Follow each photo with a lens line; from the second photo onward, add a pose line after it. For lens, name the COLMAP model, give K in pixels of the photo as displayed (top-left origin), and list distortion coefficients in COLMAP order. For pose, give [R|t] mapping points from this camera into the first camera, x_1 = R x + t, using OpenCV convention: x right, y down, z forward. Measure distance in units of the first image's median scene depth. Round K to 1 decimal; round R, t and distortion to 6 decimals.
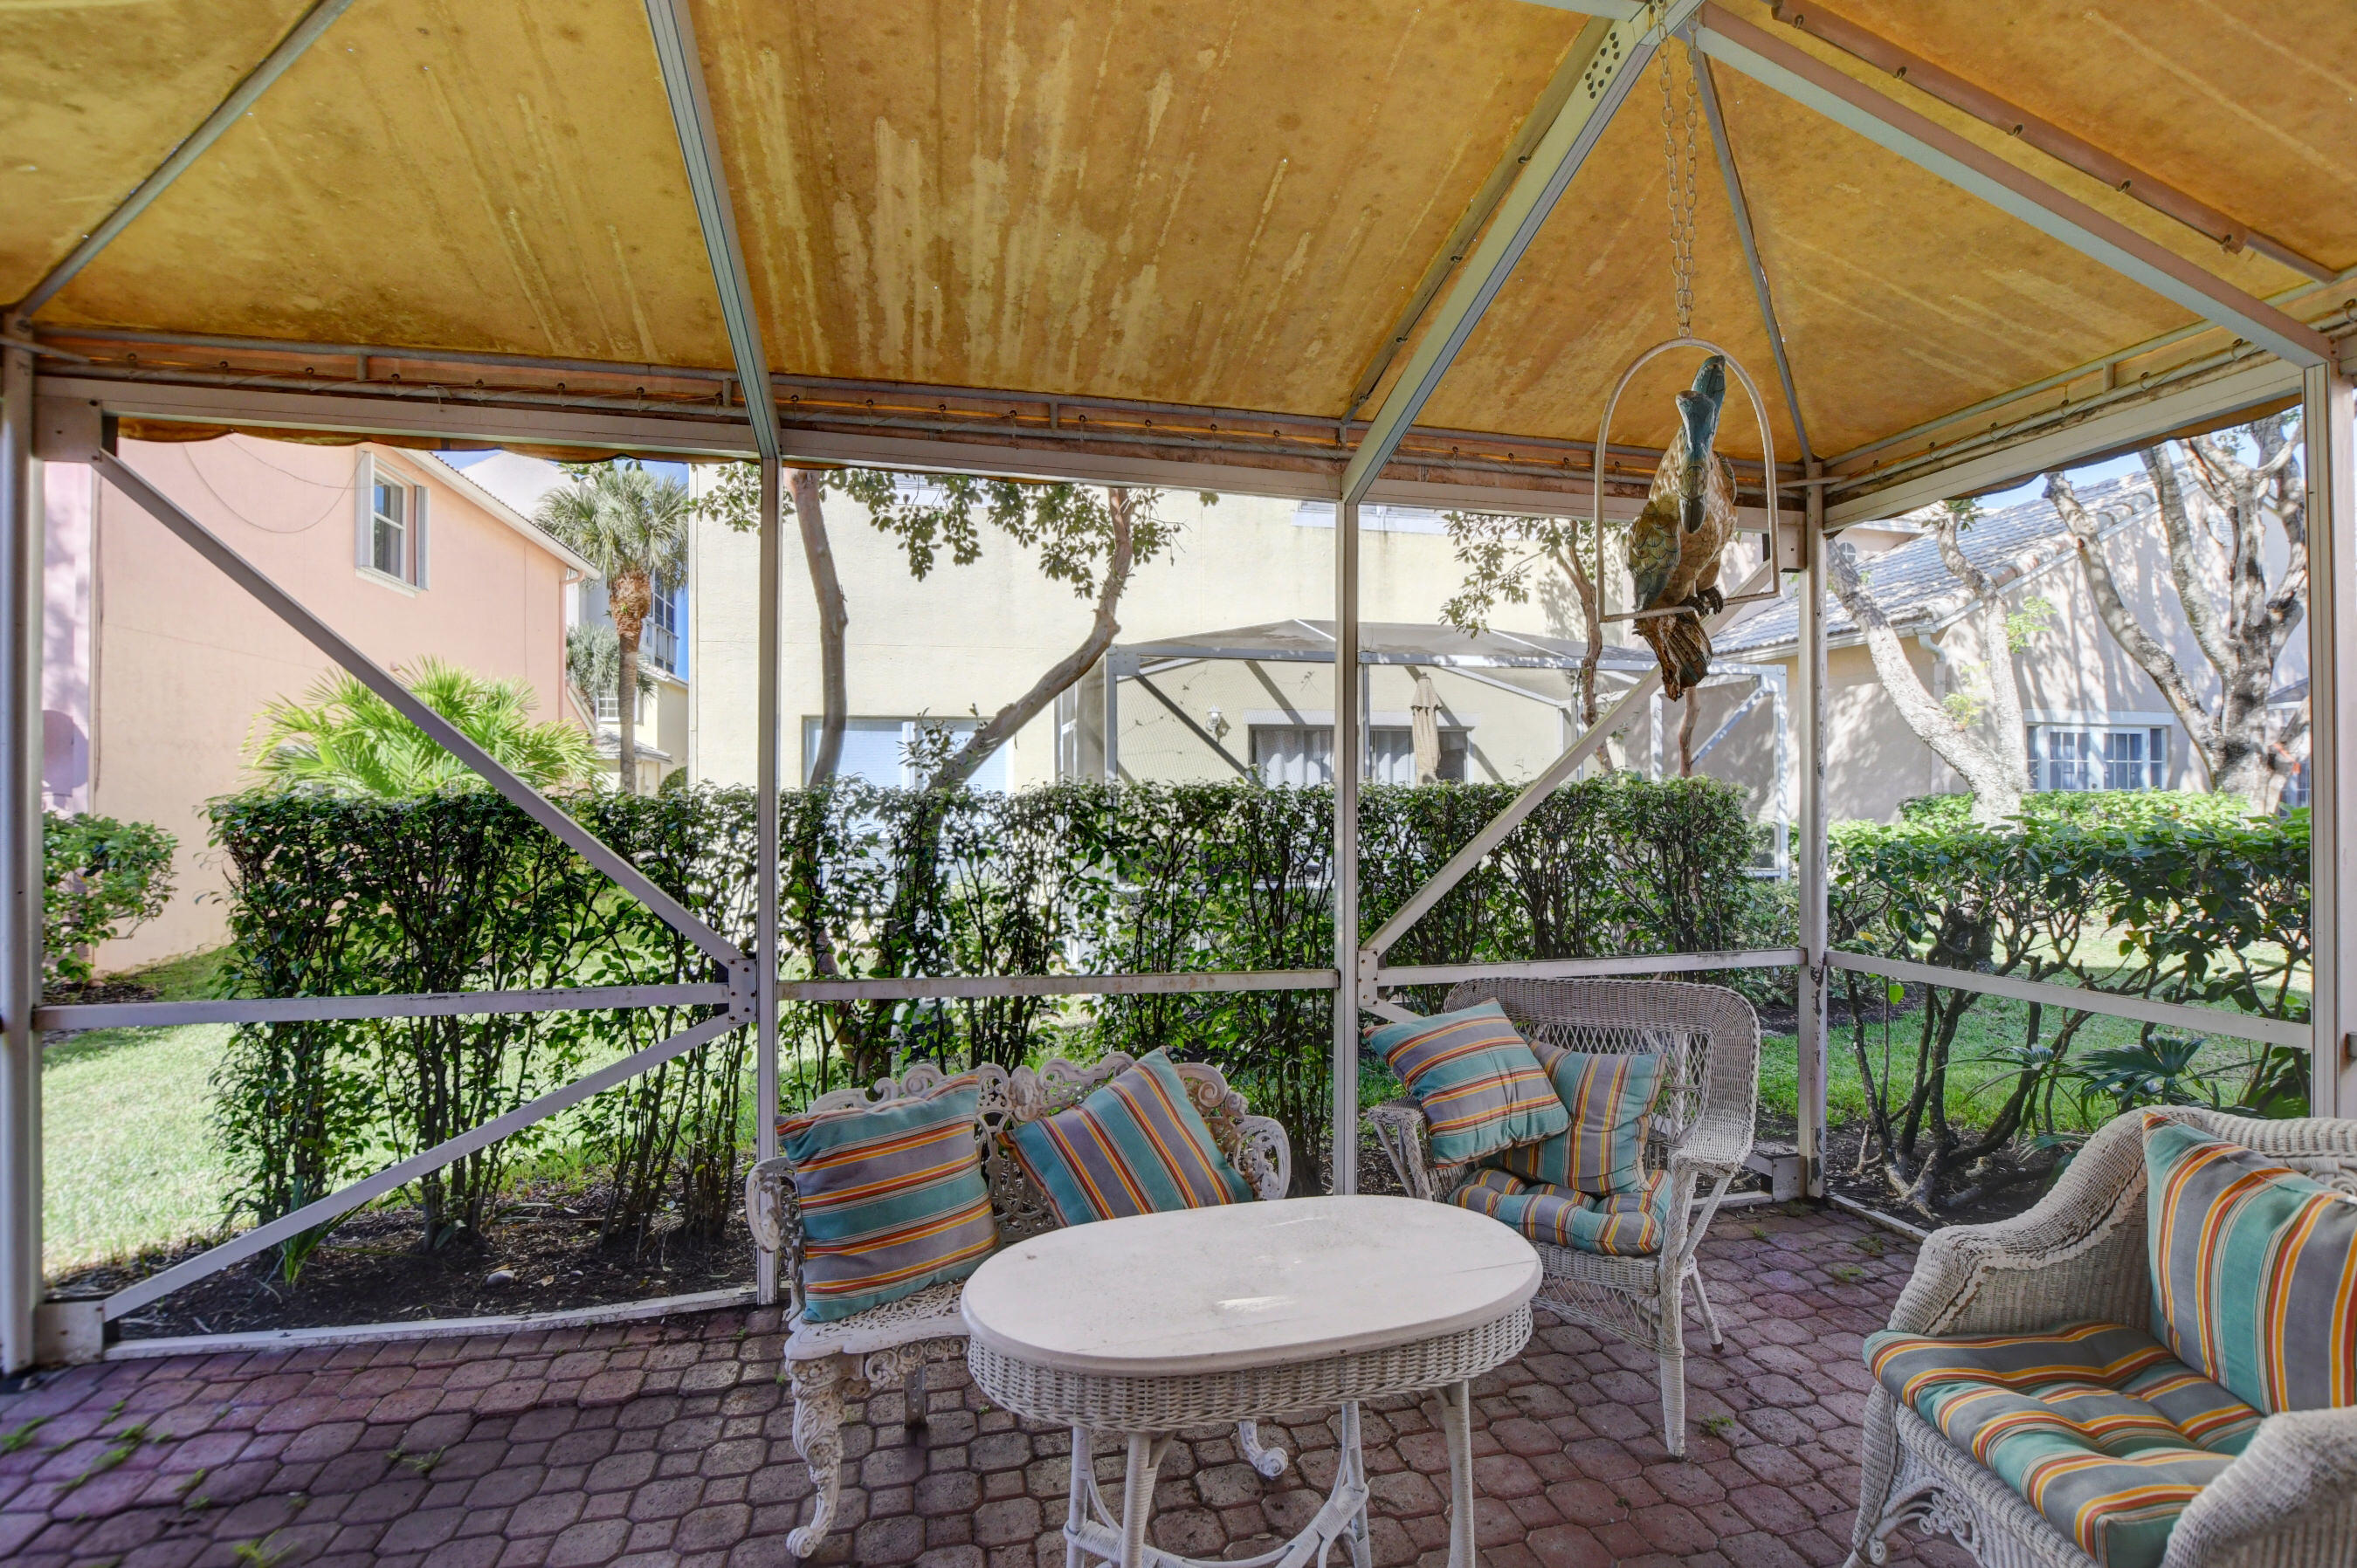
lens RADIAL K [[1040.4, 0, 1170.4], [0, 1040.4, 791.8], [0, 0, 1]] dist [-0.032691, 0.000003]
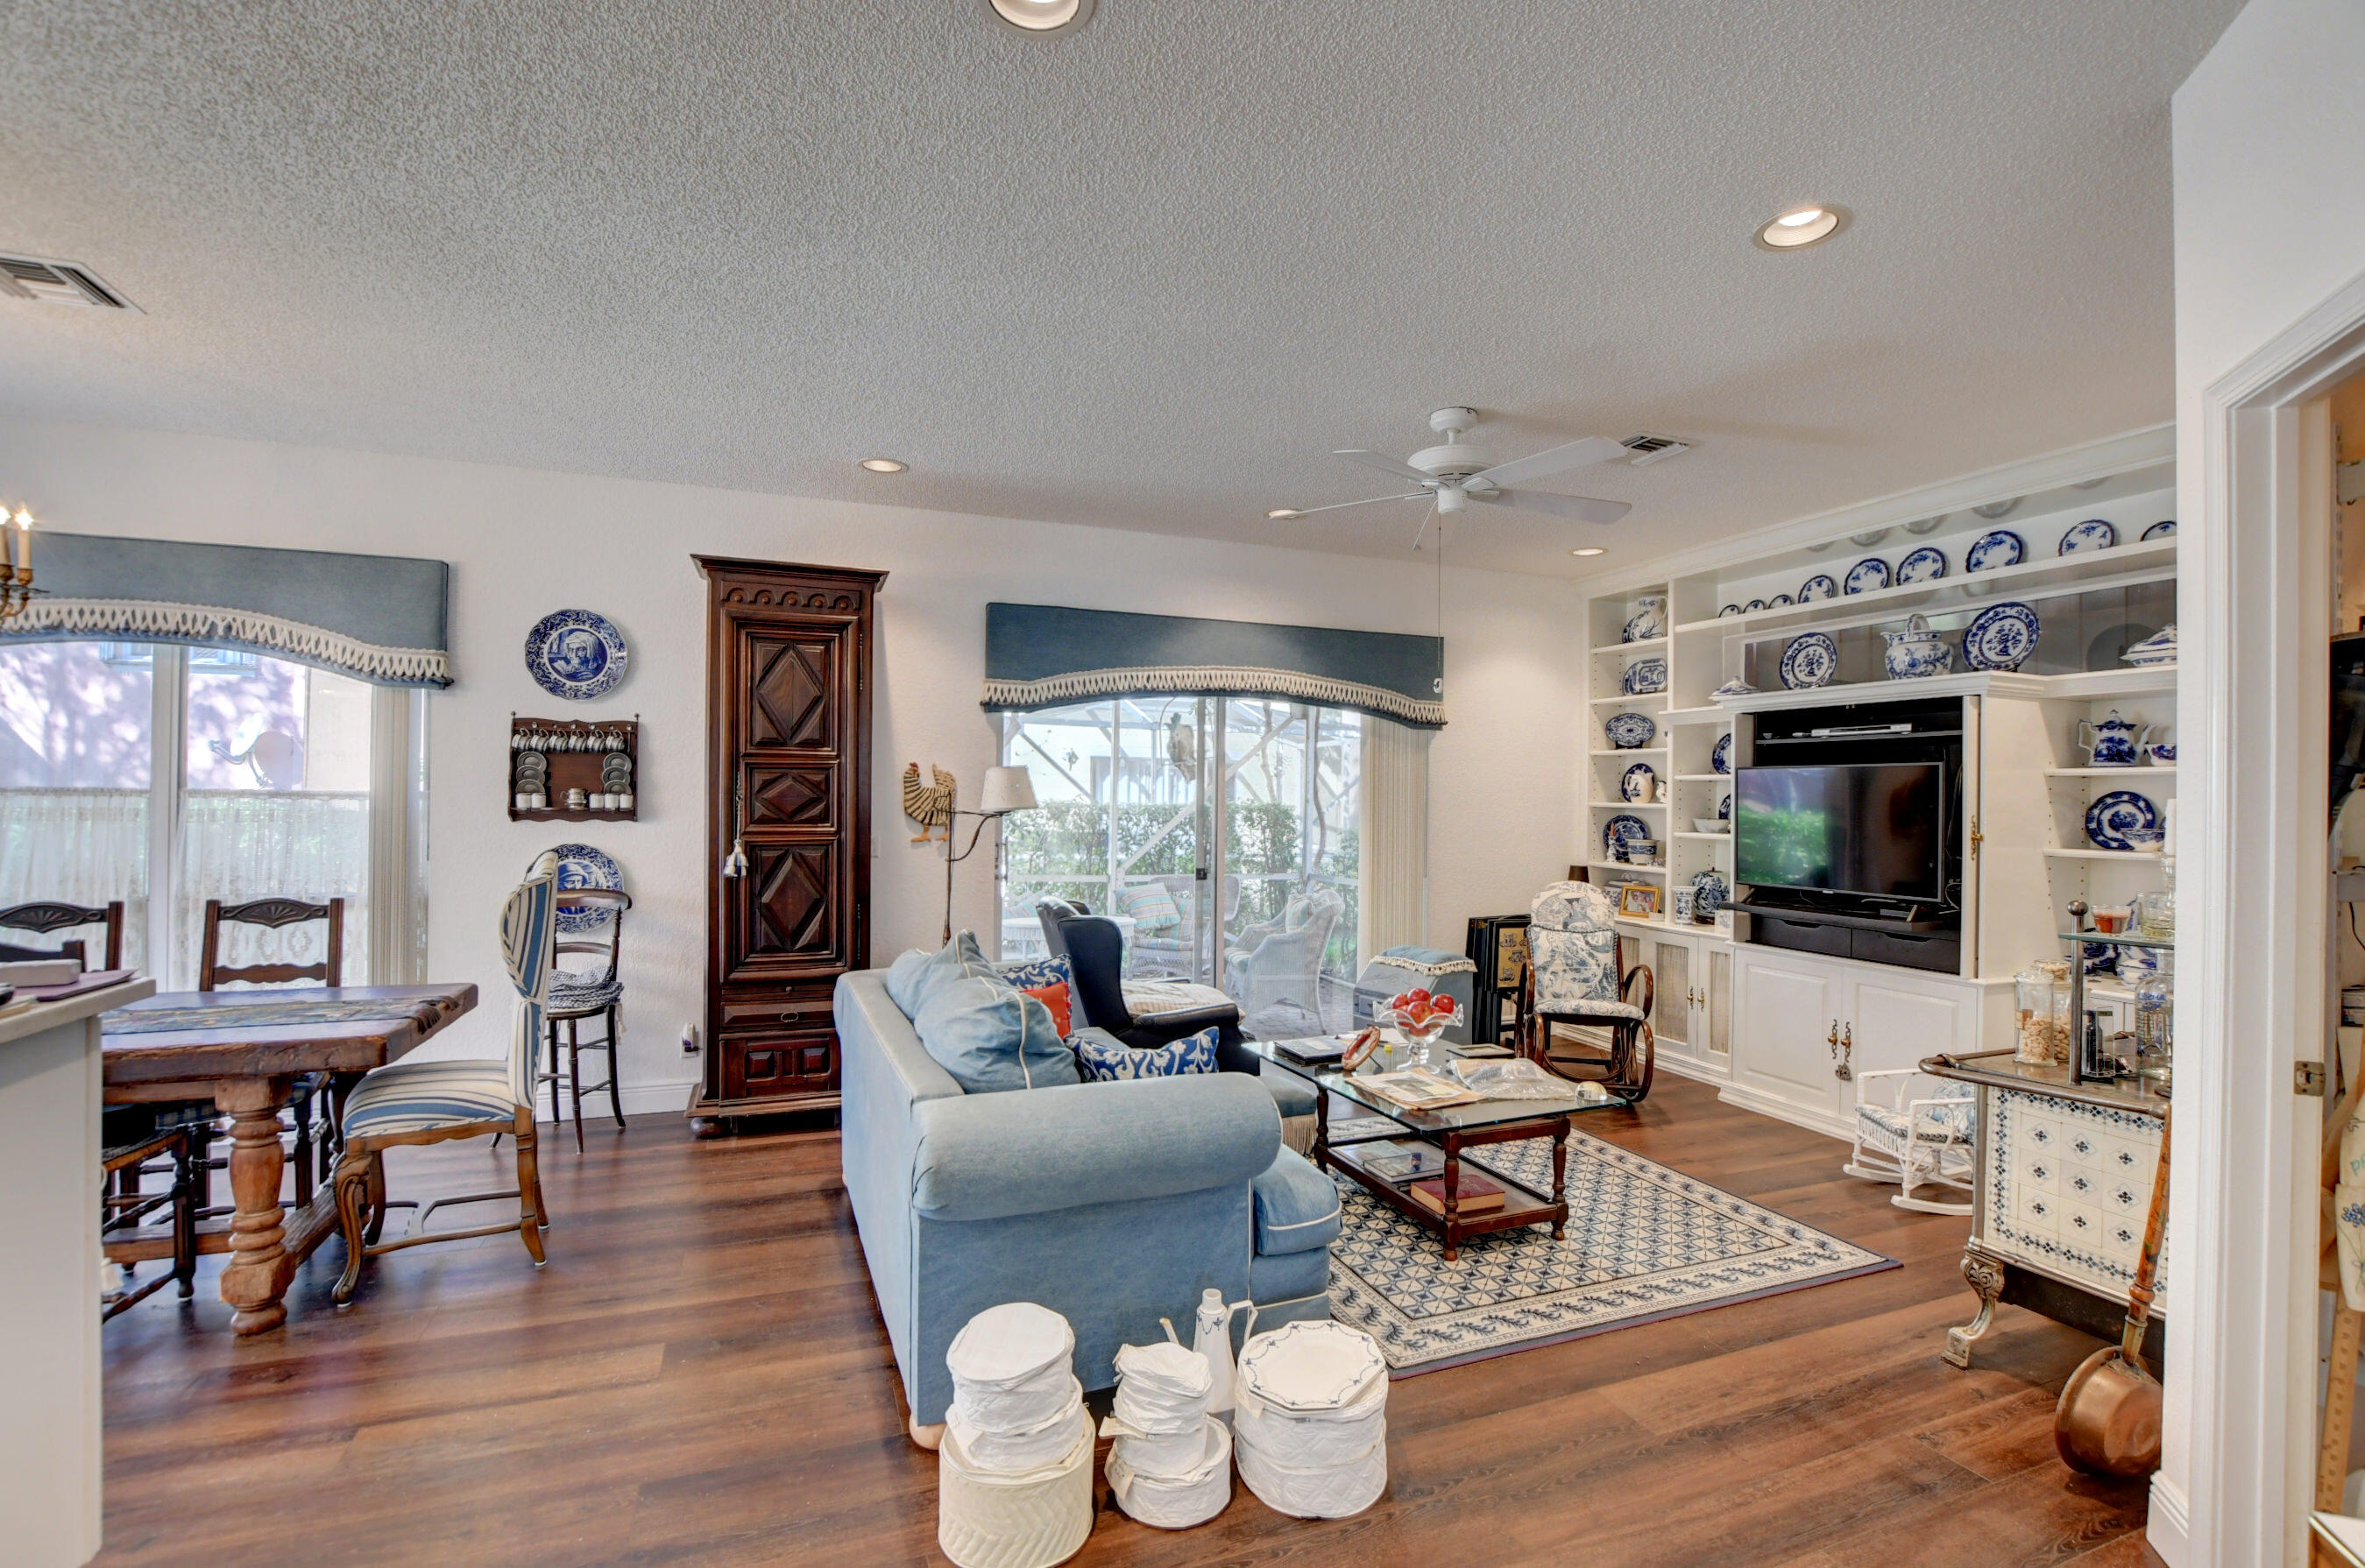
lens RADIAL K [[1040.7, 0, 1172.5], [0, 1040.7, 789.6], [0, 0, 1]] dist [-0.031894, 0.003944]
pose [[0.990398, 0.017858, 0.137090, -0.031248], [-0.017174, 0.999833, -0.006165, -0.021910], [-0.137177, 0.003752, 0.990539, -1.189074]]
